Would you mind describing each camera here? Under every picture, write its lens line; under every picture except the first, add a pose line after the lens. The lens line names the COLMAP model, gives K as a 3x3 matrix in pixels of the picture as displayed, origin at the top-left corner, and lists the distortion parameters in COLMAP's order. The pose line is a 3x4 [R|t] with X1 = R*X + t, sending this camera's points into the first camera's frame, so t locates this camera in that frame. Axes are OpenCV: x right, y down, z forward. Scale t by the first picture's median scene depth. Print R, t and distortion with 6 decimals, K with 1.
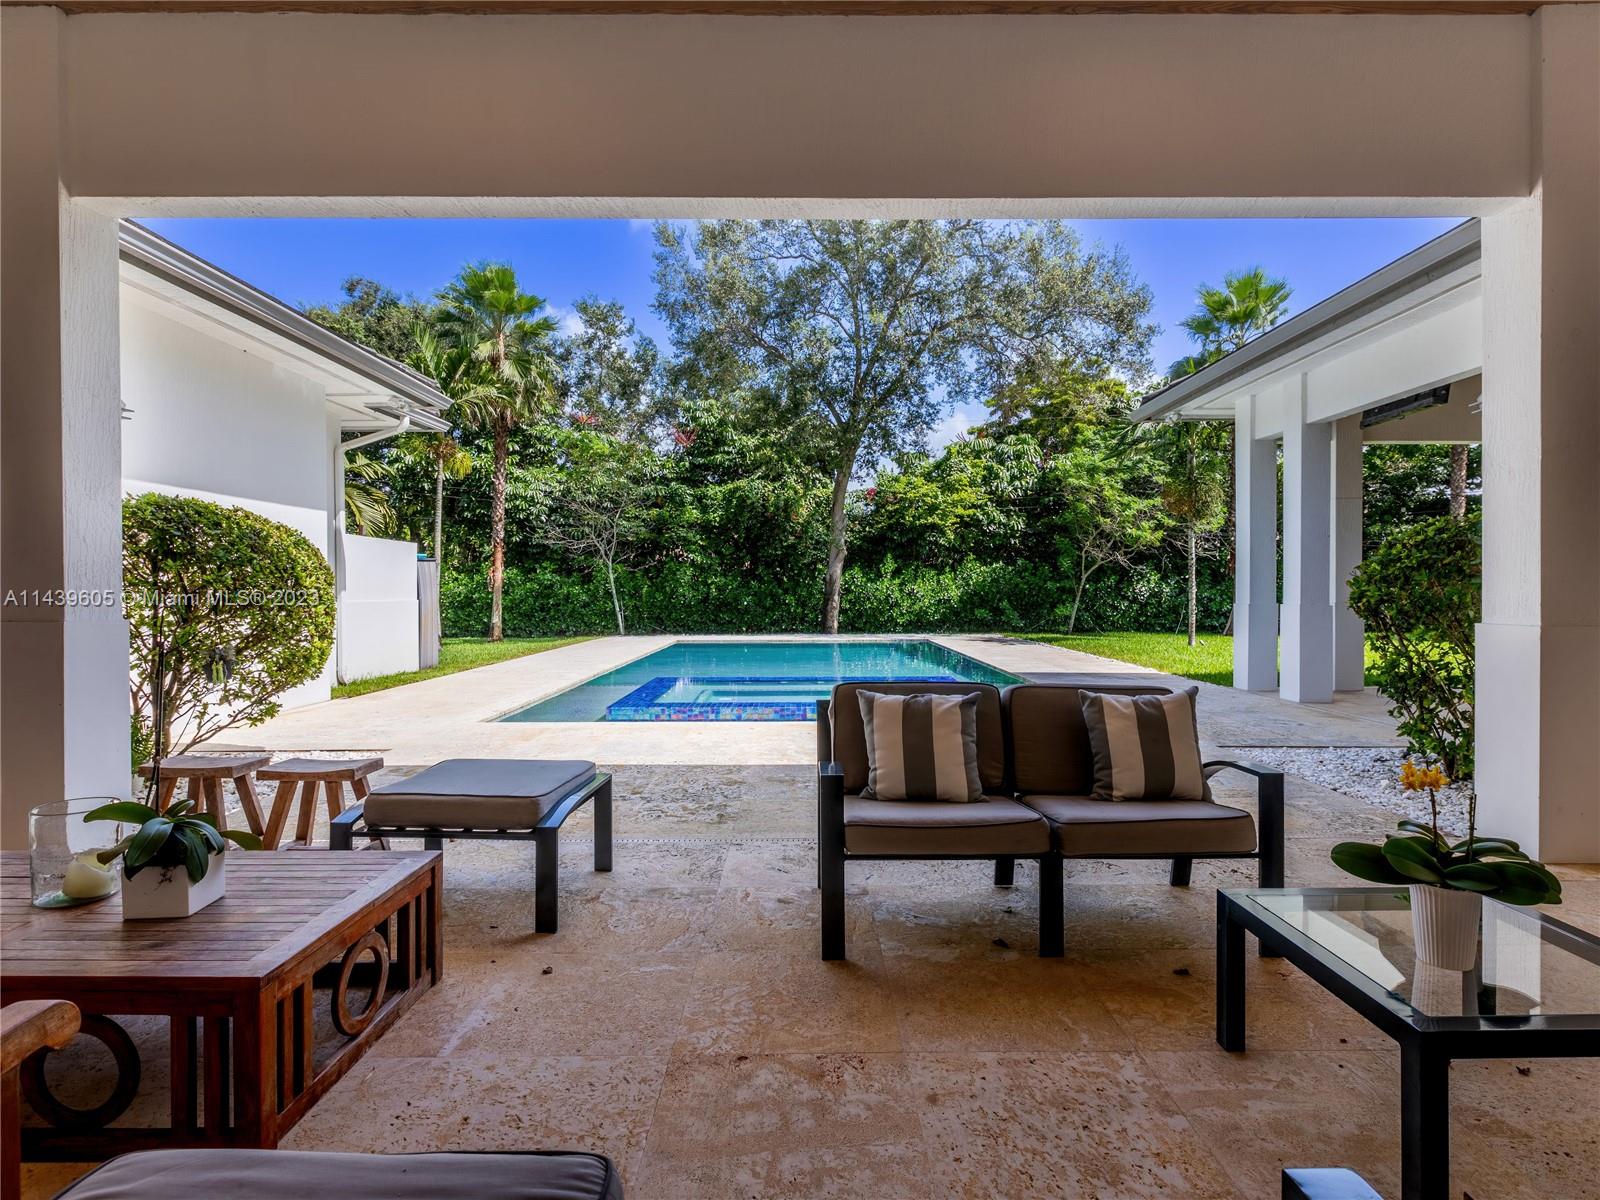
lens RADIAL K [[821.5, 0, 815.4], [0, 821.5, 596.6], [0, 0, 1]] dist [0.001222, 0.000320]
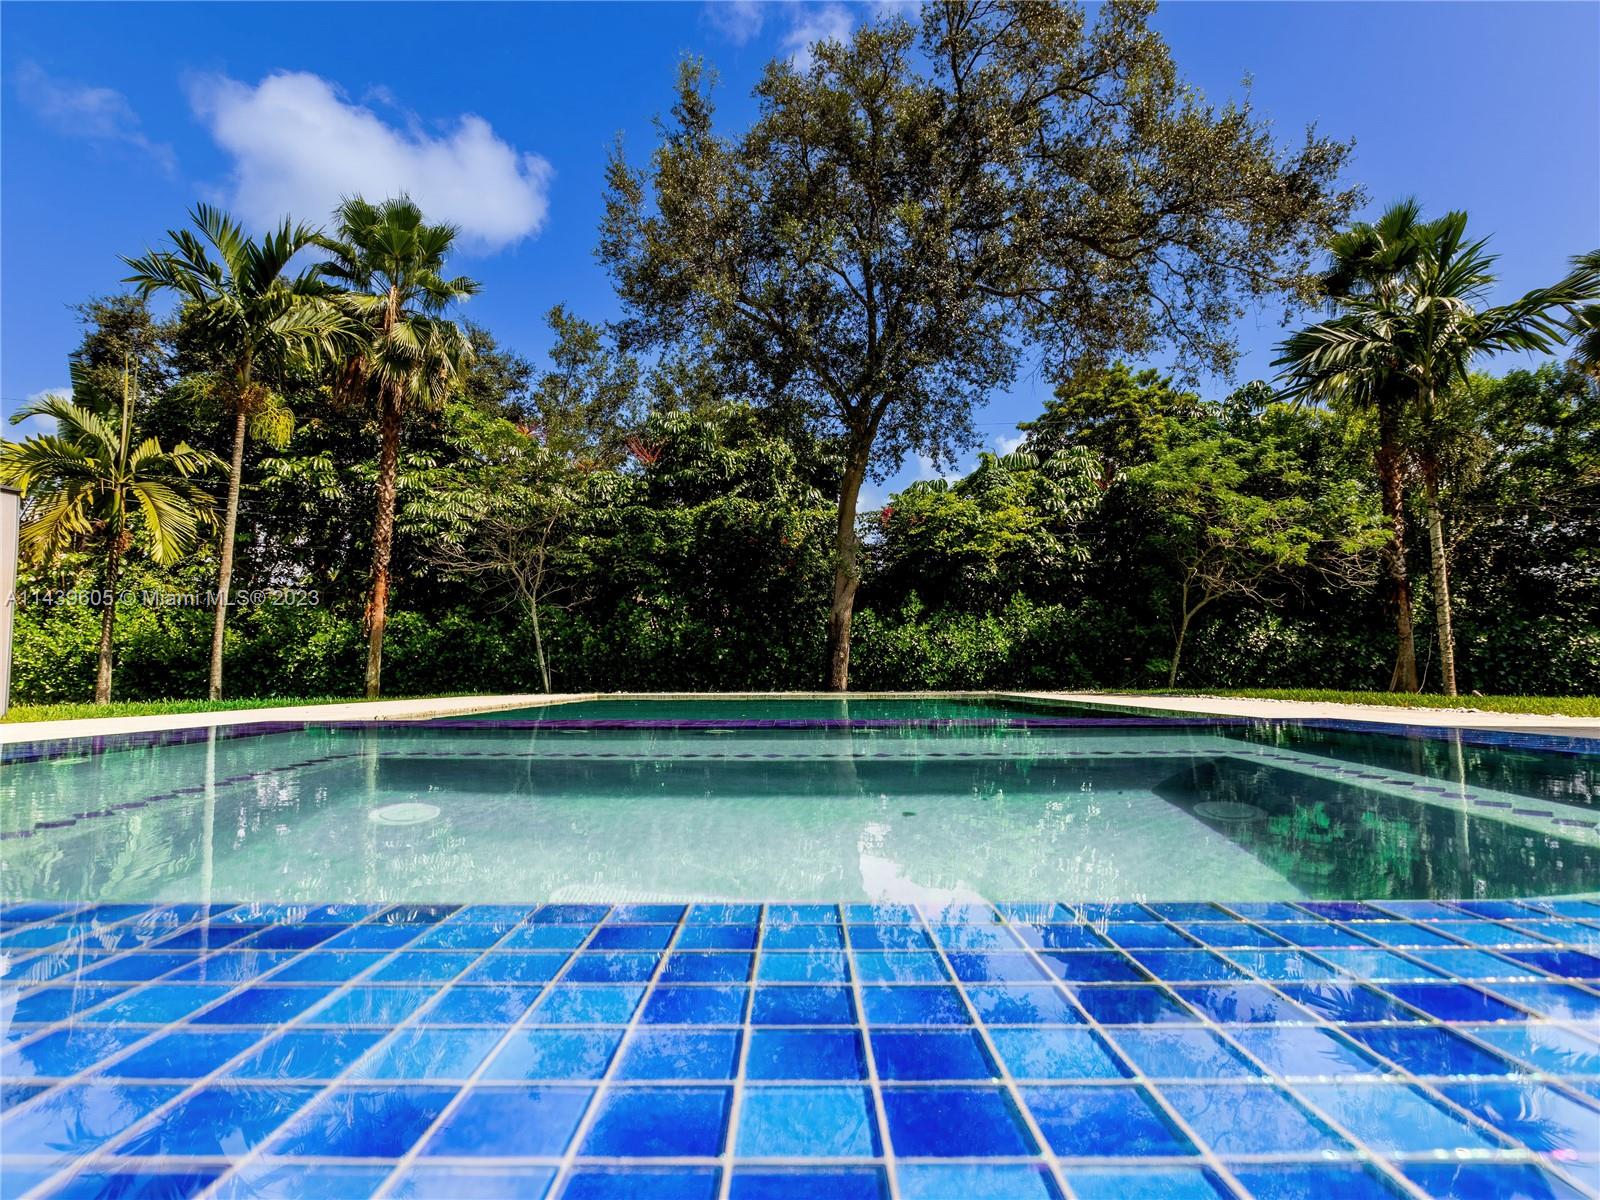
lens RADIAL K [[808.6, 0, 800.7], [0, 808.6, 589.7], [0, 0, 1]] dist [0.005522, 0.001152]
pose [[0.999964, -0.001182, -0.008394, -0.006338], [0.000210, 0.993369, -0.114966, 0.031085], [0.008475, 0.114960, 0.993334, 0.268866]]
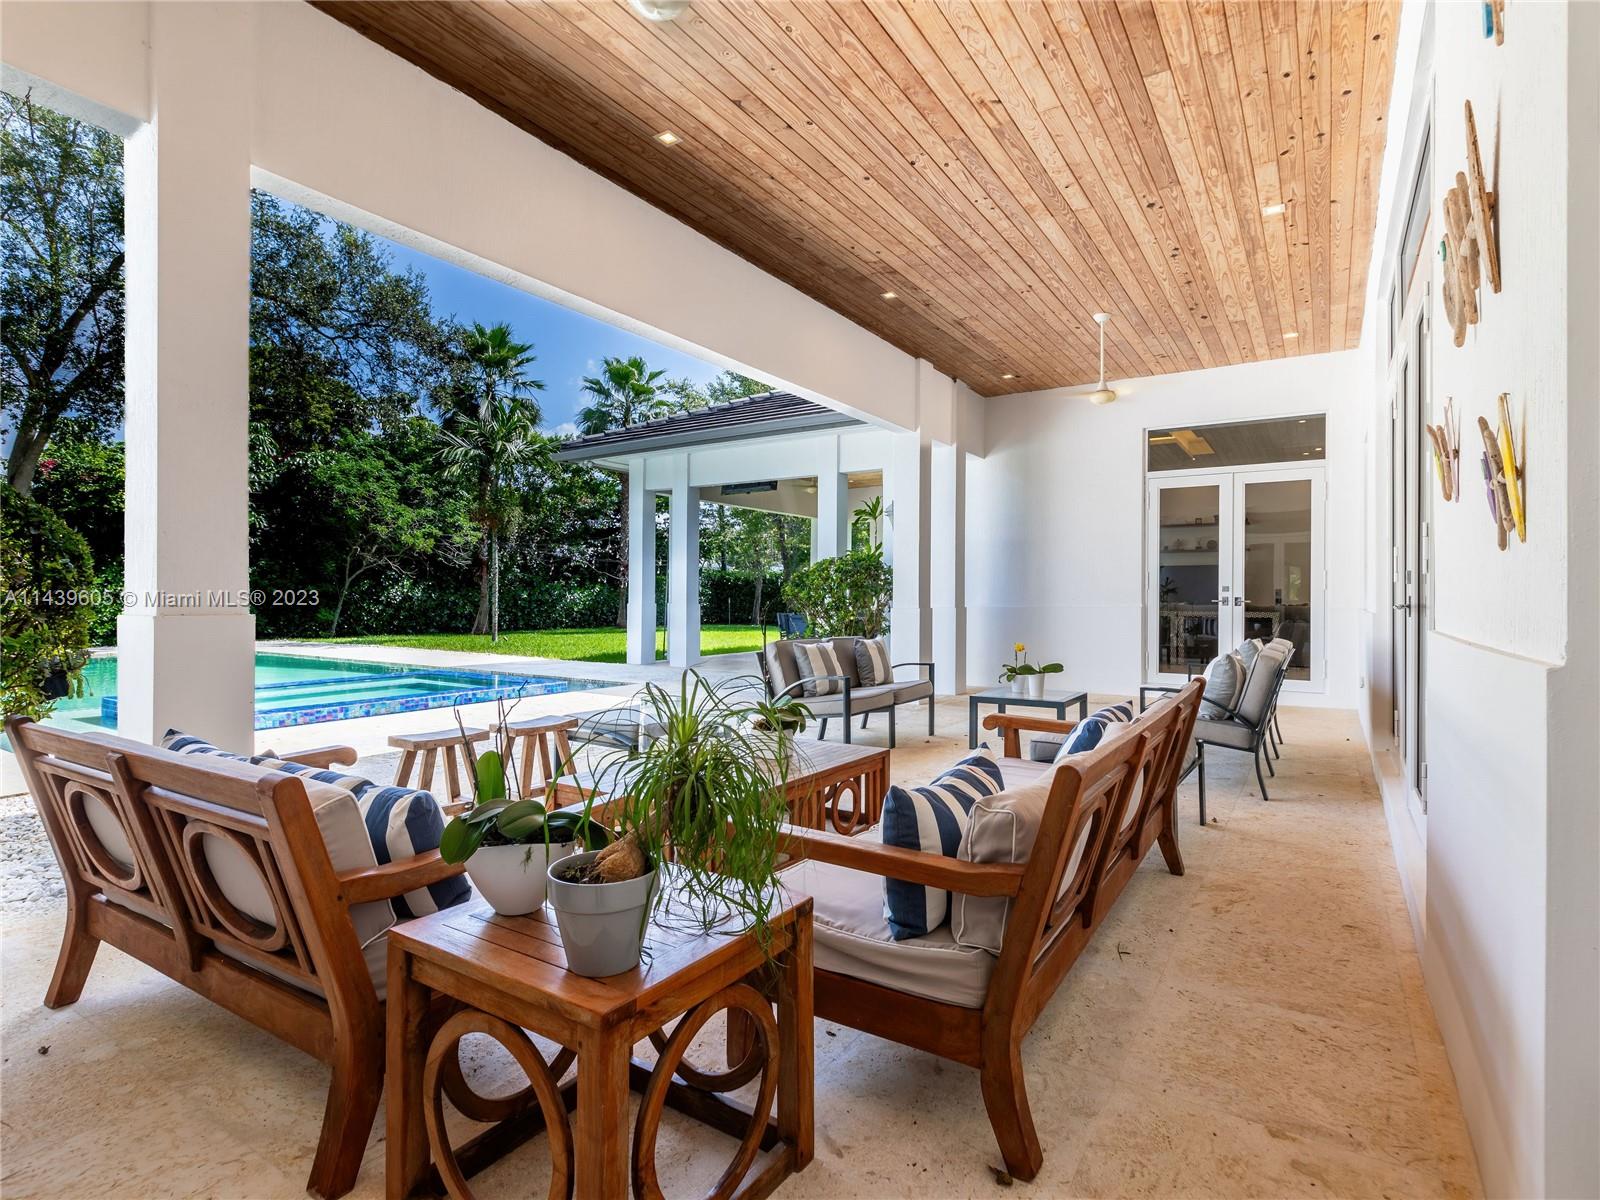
lens RADIAL K [[813.8, 0, 800.0], [0, 813.8, 600.0], [0, 0, 1]] dist [0.003490, 0.001113]
pose [[0.551727, 0.002258, 0.834022, -0.185103], [0.000085, 0.999996, -0.002764, 0.002130], [-0.834025, 0.001596, 0.551725, -0.005446]]
